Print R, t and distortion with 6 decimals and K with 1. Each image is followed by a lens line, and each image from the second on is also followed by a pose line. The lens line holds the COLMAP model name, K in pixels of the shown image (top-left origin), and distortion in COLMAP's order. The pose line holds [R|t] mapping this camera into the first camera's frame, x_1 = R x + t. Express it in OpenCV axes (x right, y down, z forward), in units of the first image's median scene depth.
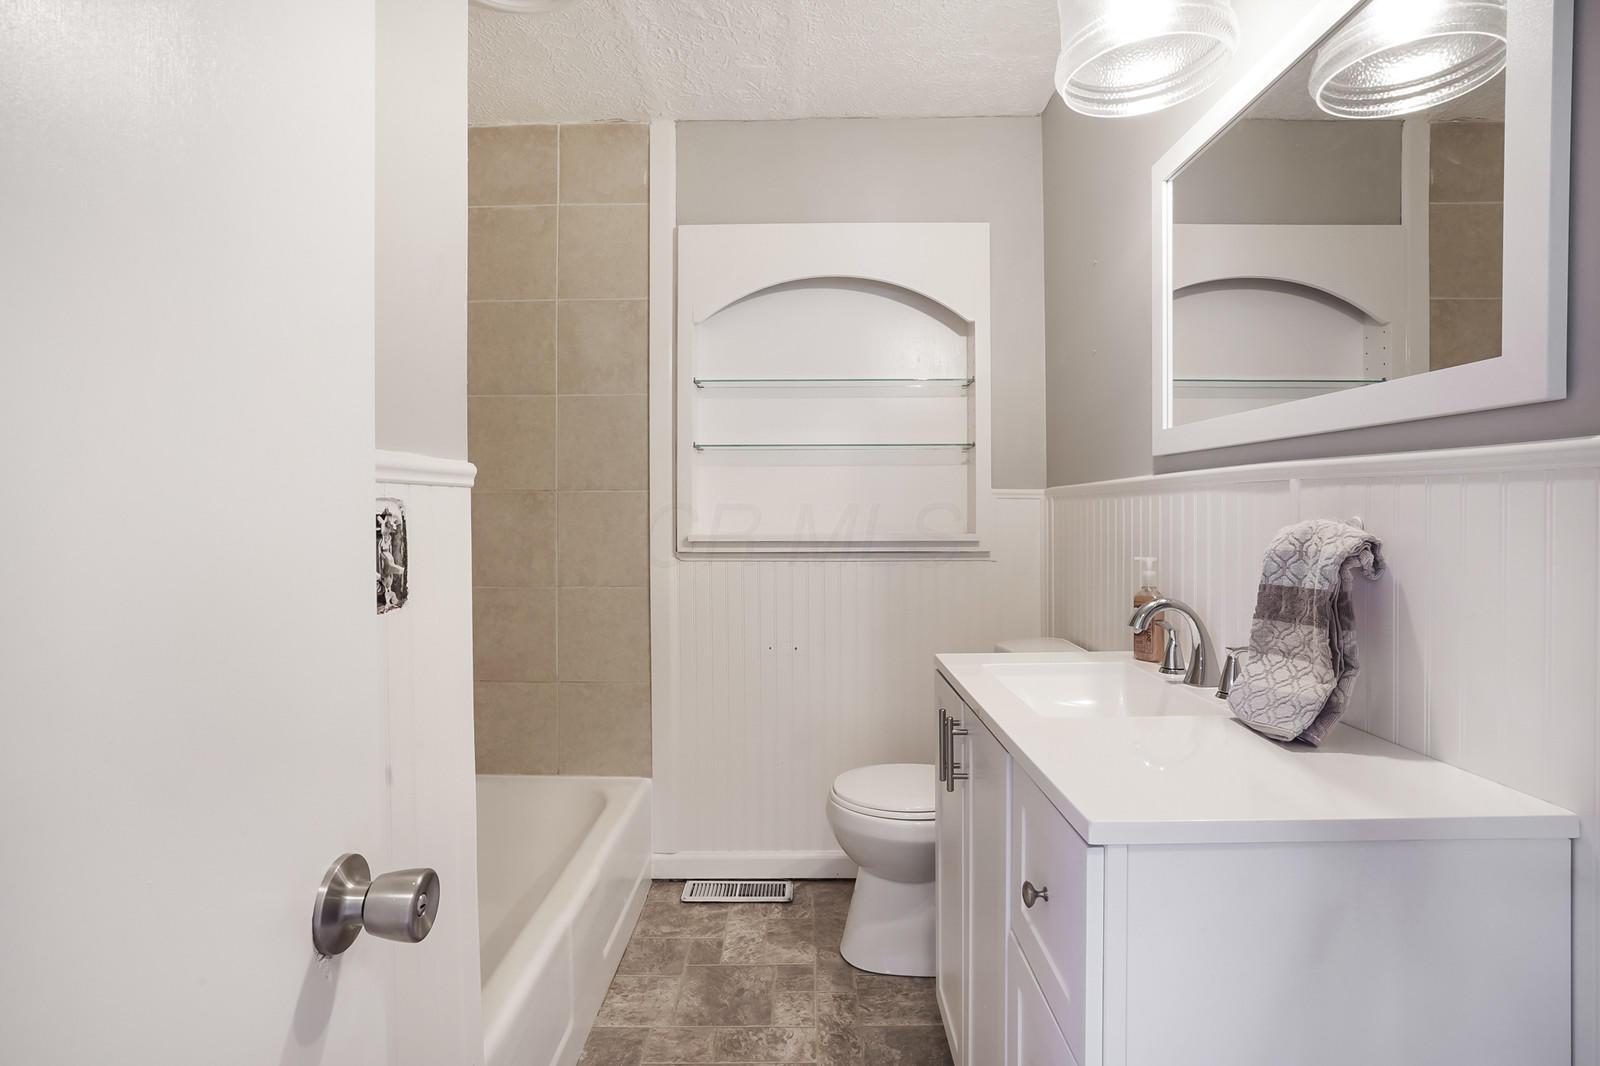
lens RADIAL K [[791.1, 0, 804.4], [0, 791.1, 529.3], [0, 0, 1]] dist [-0.025557, 0.004805]
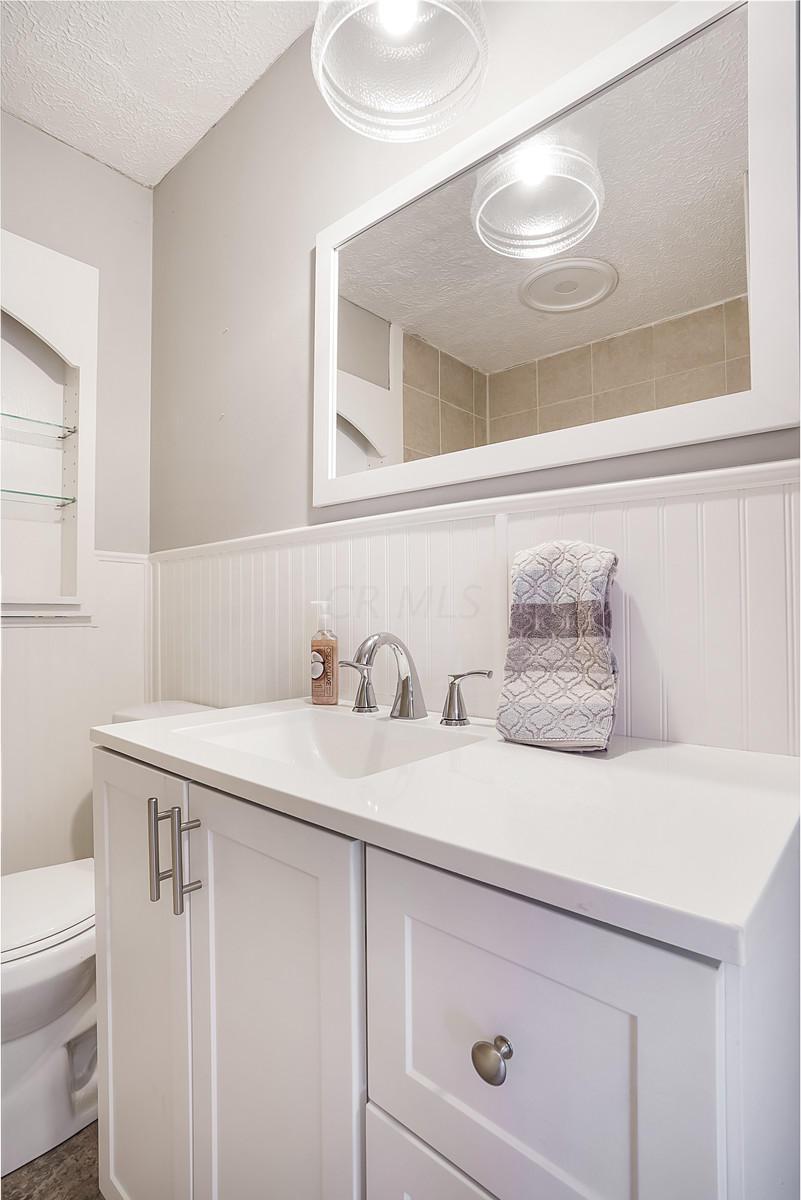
lens RADIAL K [[593.3, 0, 391.3], [0, 593.3, 600.0], [0, 0, 1]] dist [-0.025557, 0.004805]
pose [[0.670980, 0.020261, 0.741199, -0.097517], [0.014735, 0.999065, -0.040649, 0.094262], [-0.741329, 0.038196, 0.670054, 0.603460]]
